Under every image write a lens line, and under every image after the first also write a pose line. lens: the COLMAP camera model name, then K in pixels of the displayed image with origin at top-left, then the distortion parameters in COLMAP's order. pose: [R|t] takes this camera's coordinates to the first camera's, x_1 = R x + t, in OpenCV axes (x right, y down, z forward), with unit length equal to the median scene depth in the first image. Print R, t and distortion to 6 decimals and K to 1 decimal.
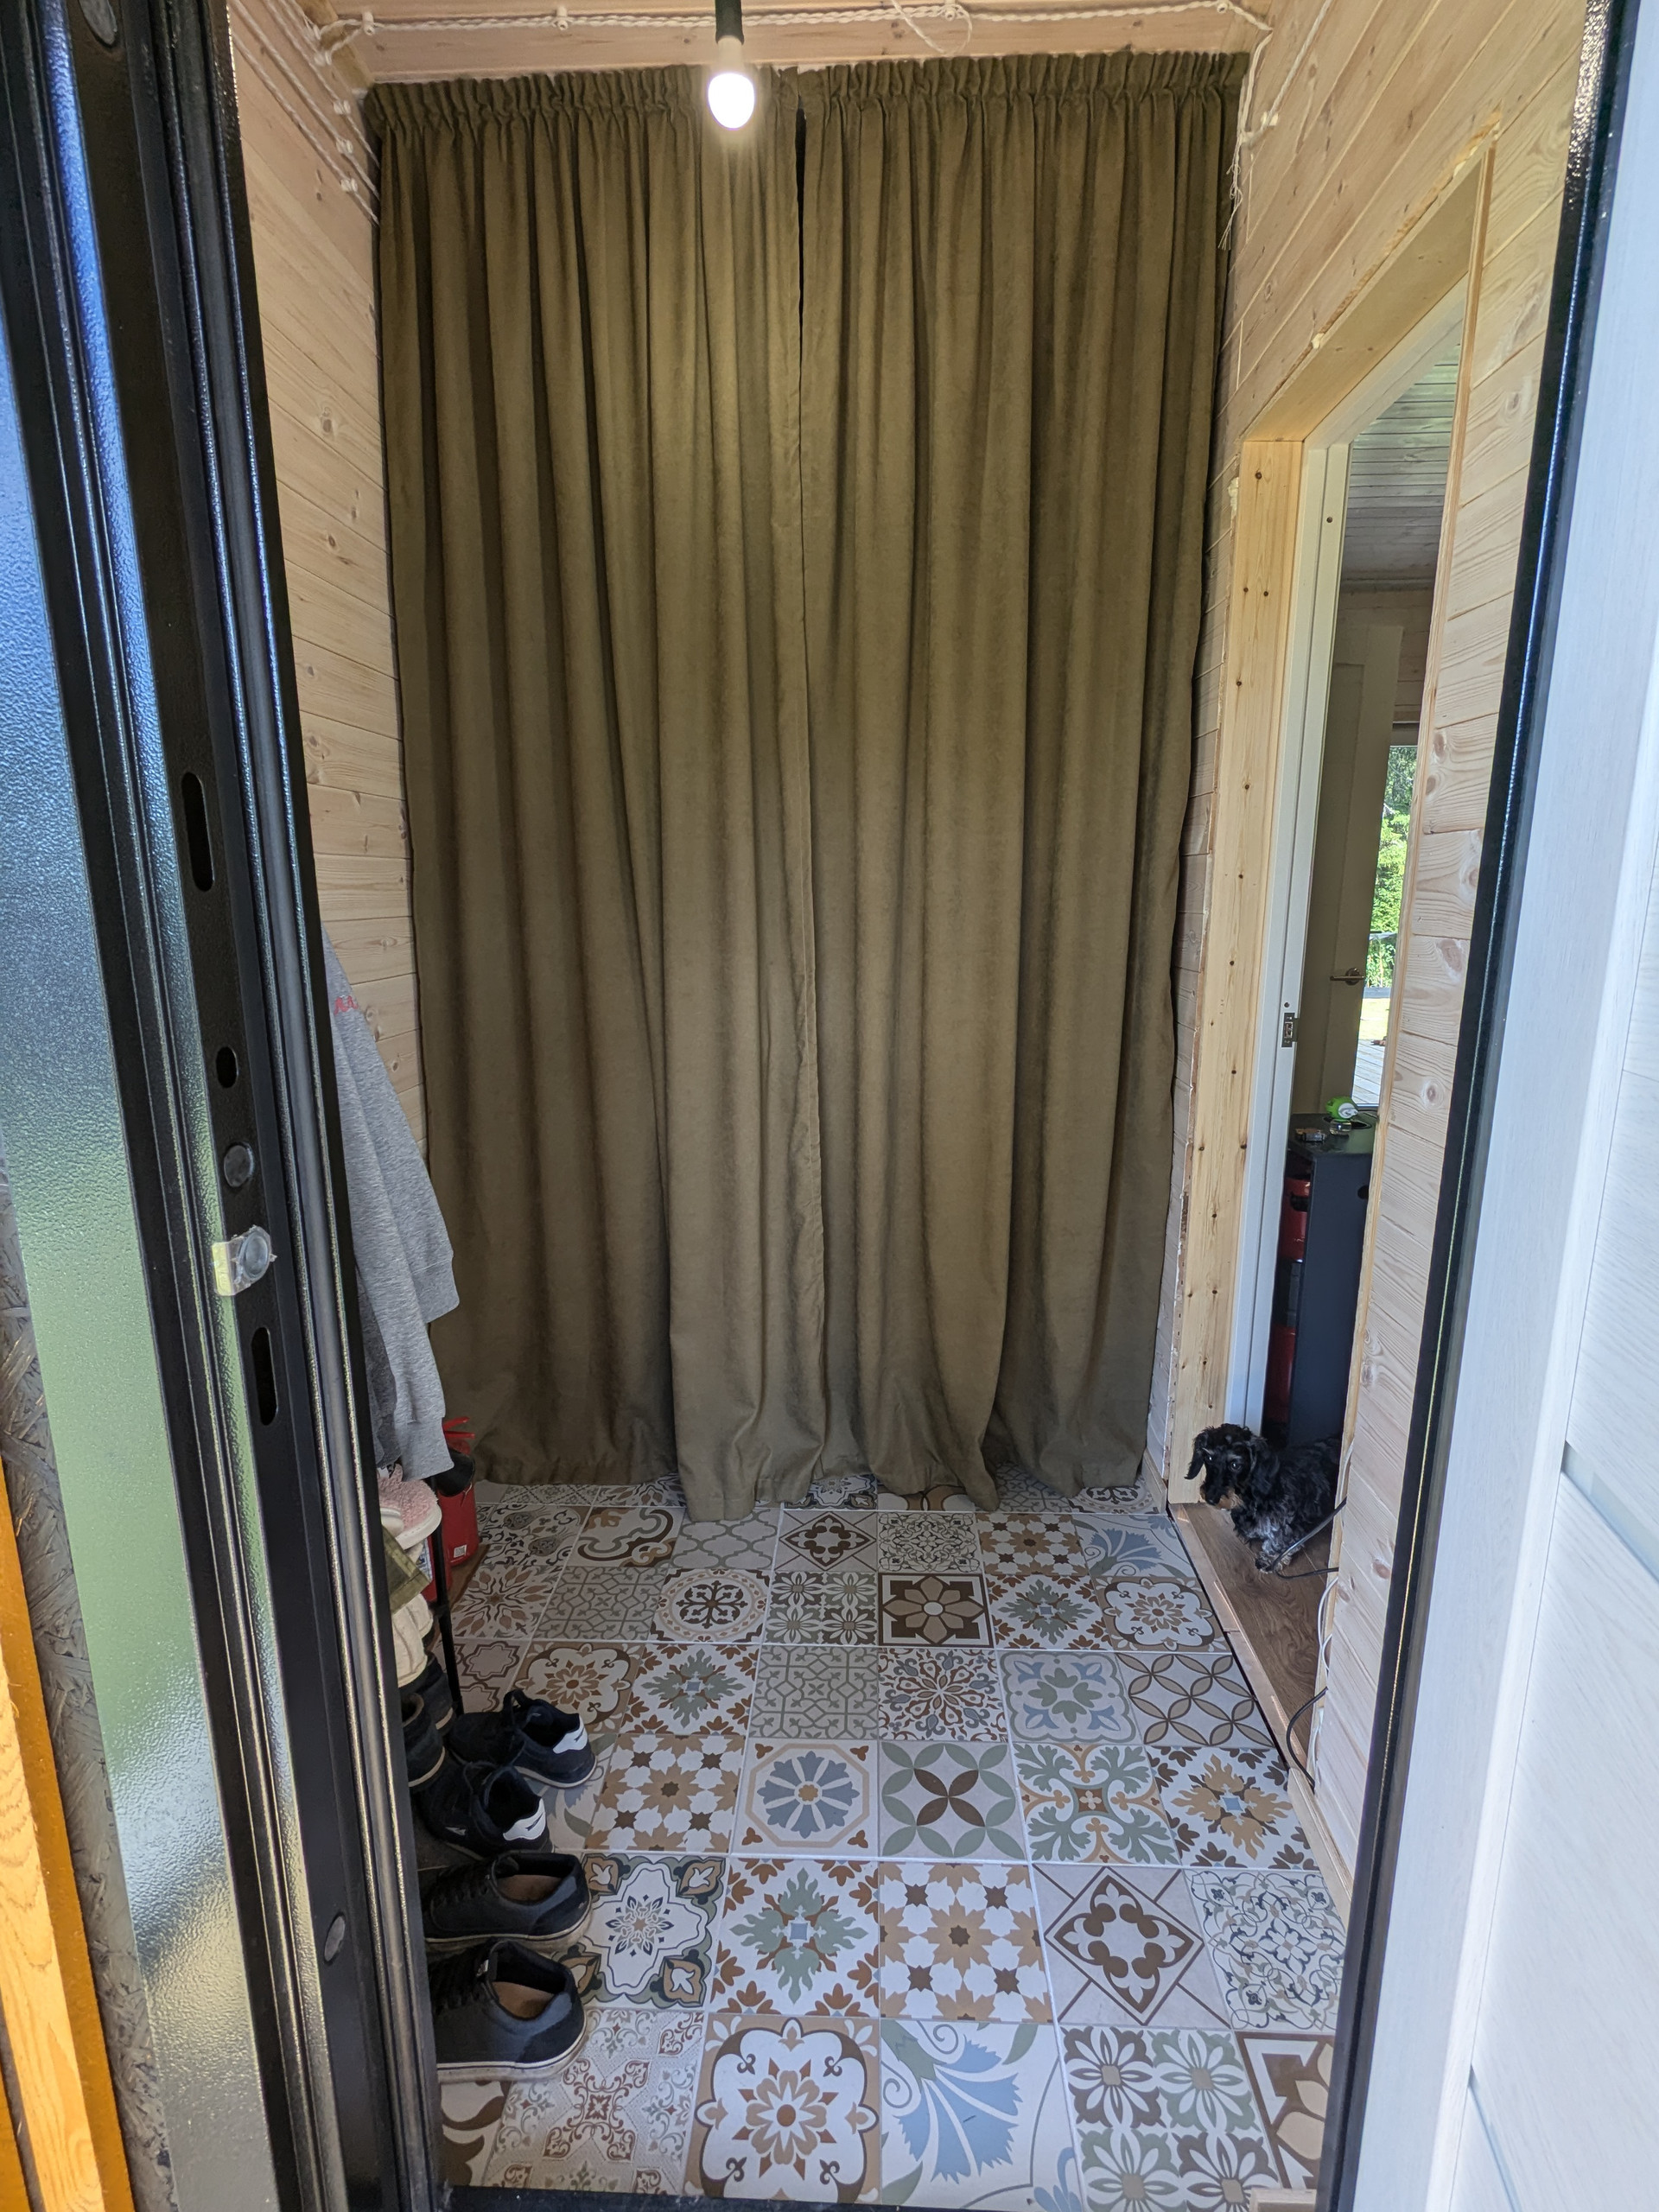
lens RADIAL K [[1046.3, 0, 829.6], [0, 1046.3, 1098.4], [0, 0, 1]] dist [-0.006636, 0.004281]
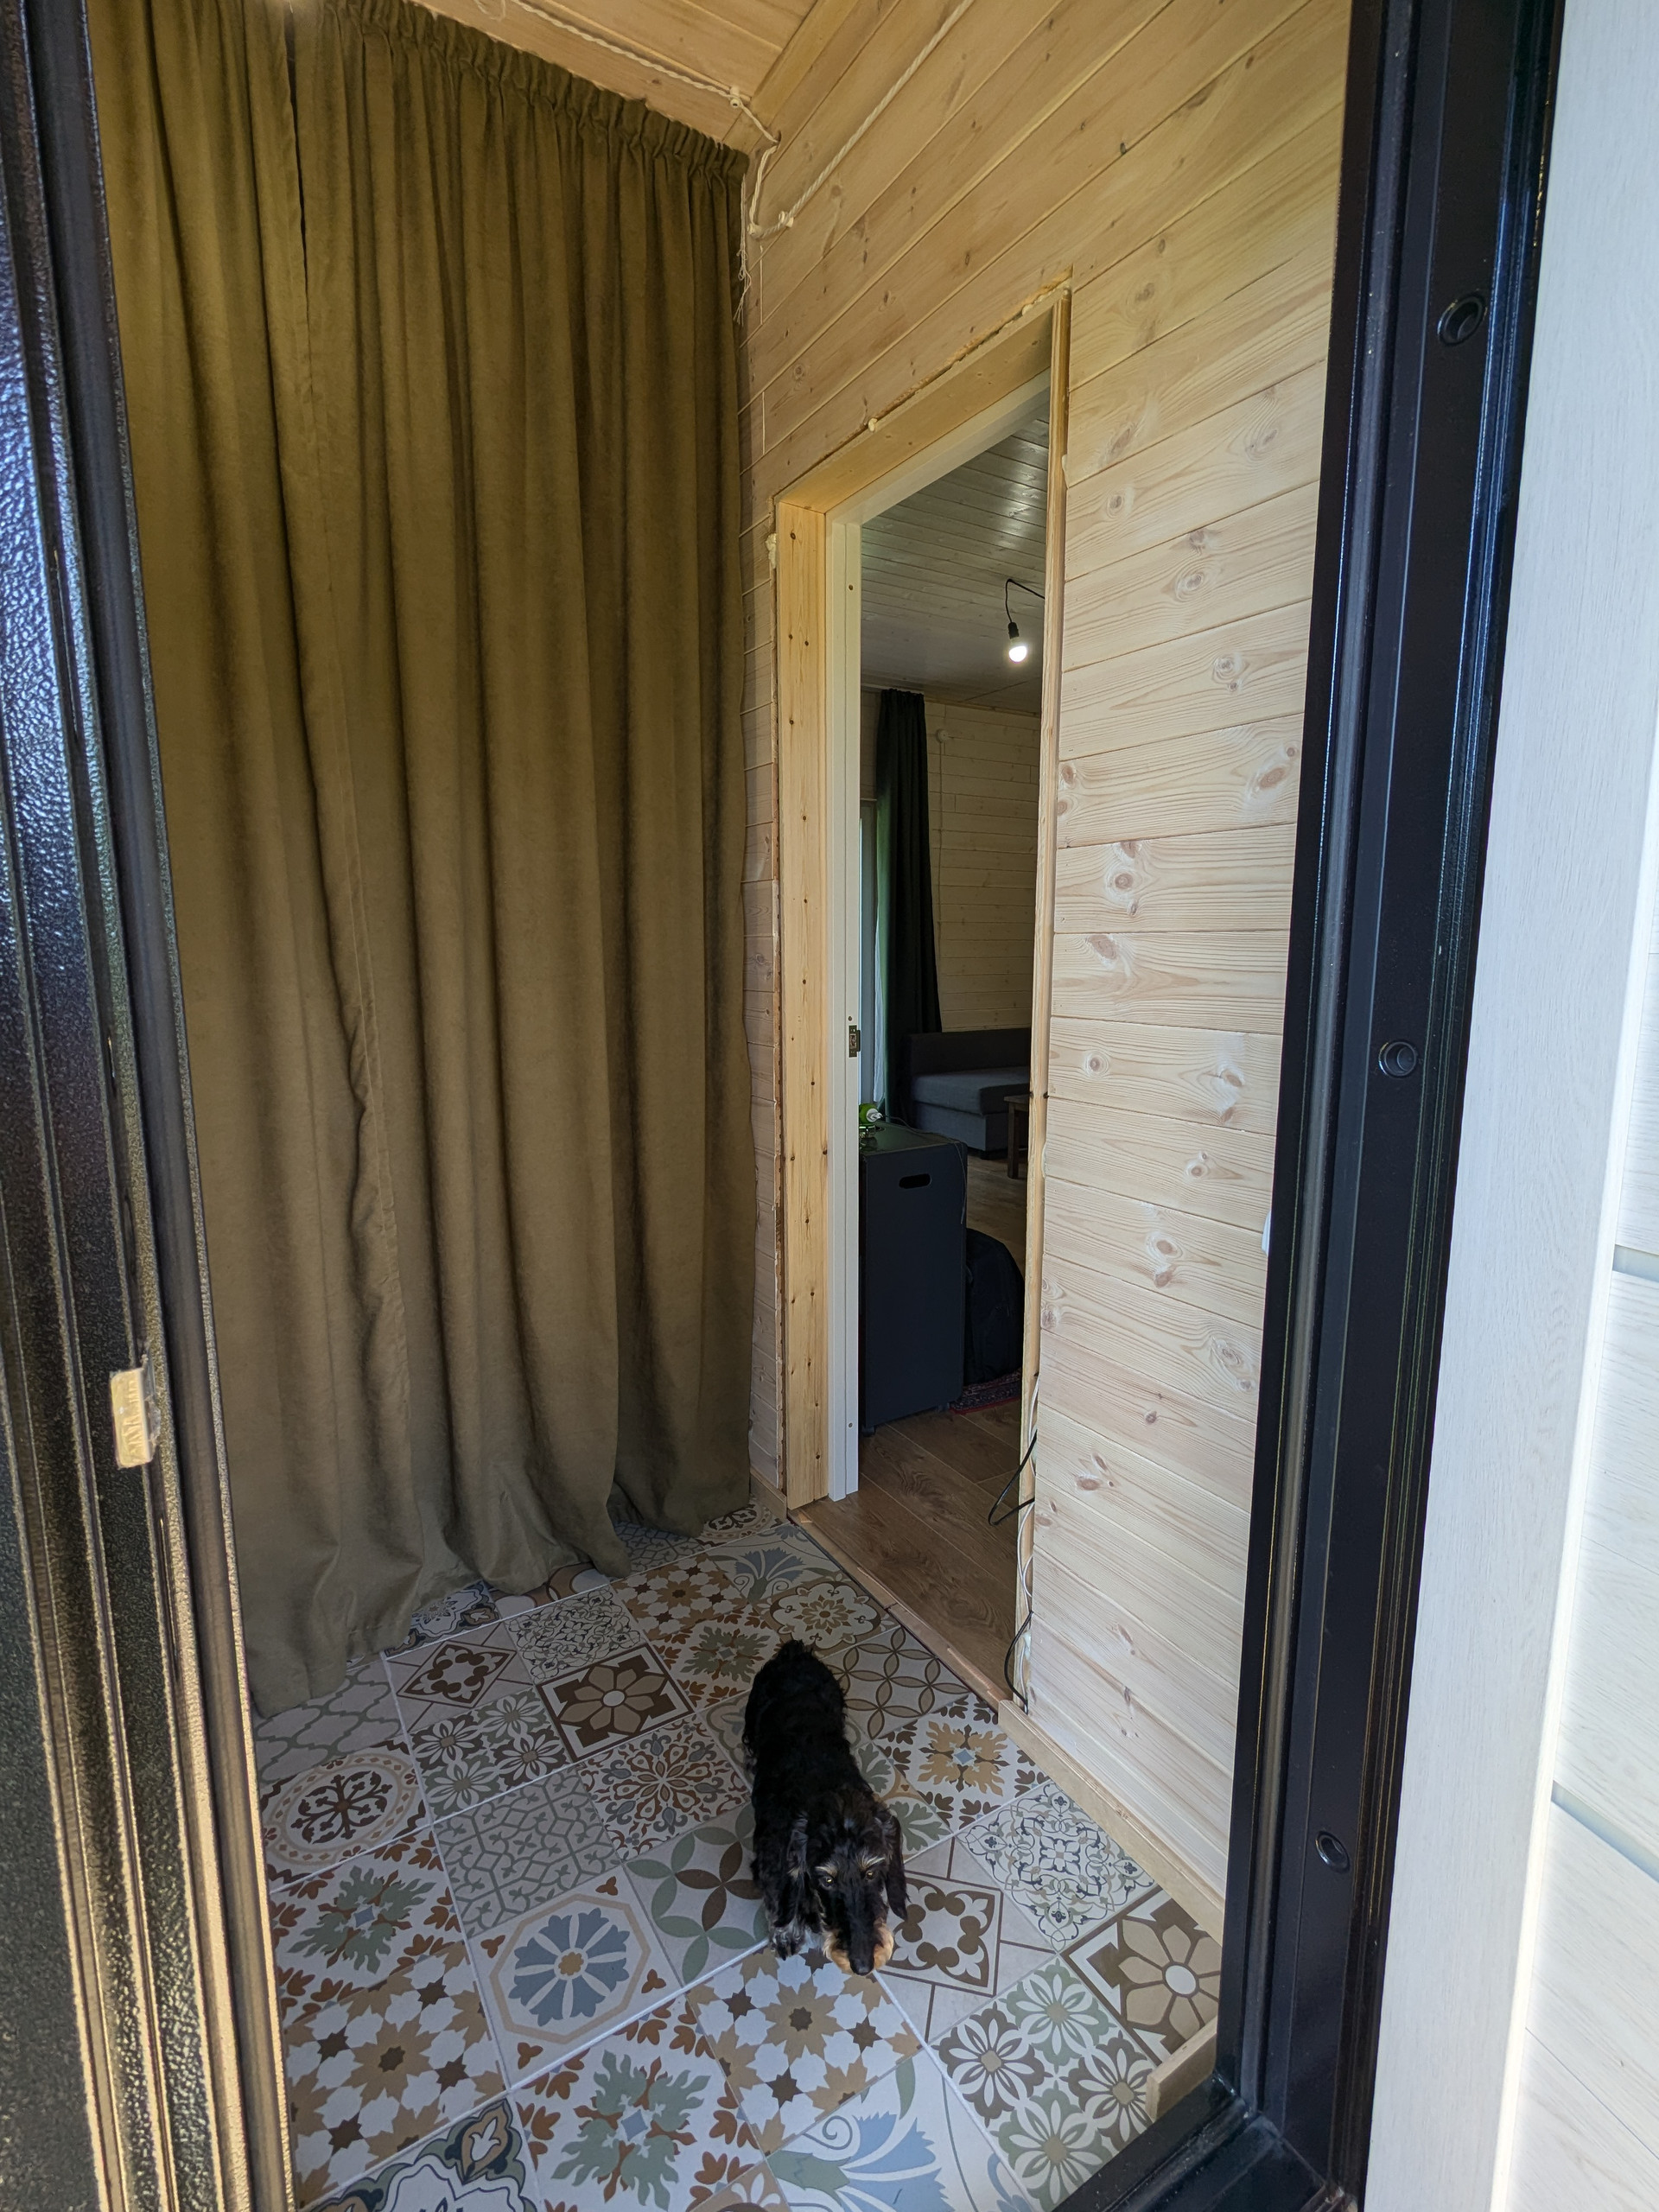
lens RADIAL K [[1046.3, 0, 833.7], [0, 1046.3, 1099.5], [0, 0, 1]] dist [-0.006636, 0.004281]
pose [[0.826863, -0.080860, 0.556560, -0.243868], [0.111060, 0.993599, -0.020642, 0.019879], [-0.551328, 0.078880, 0.830551, 0.133087]]
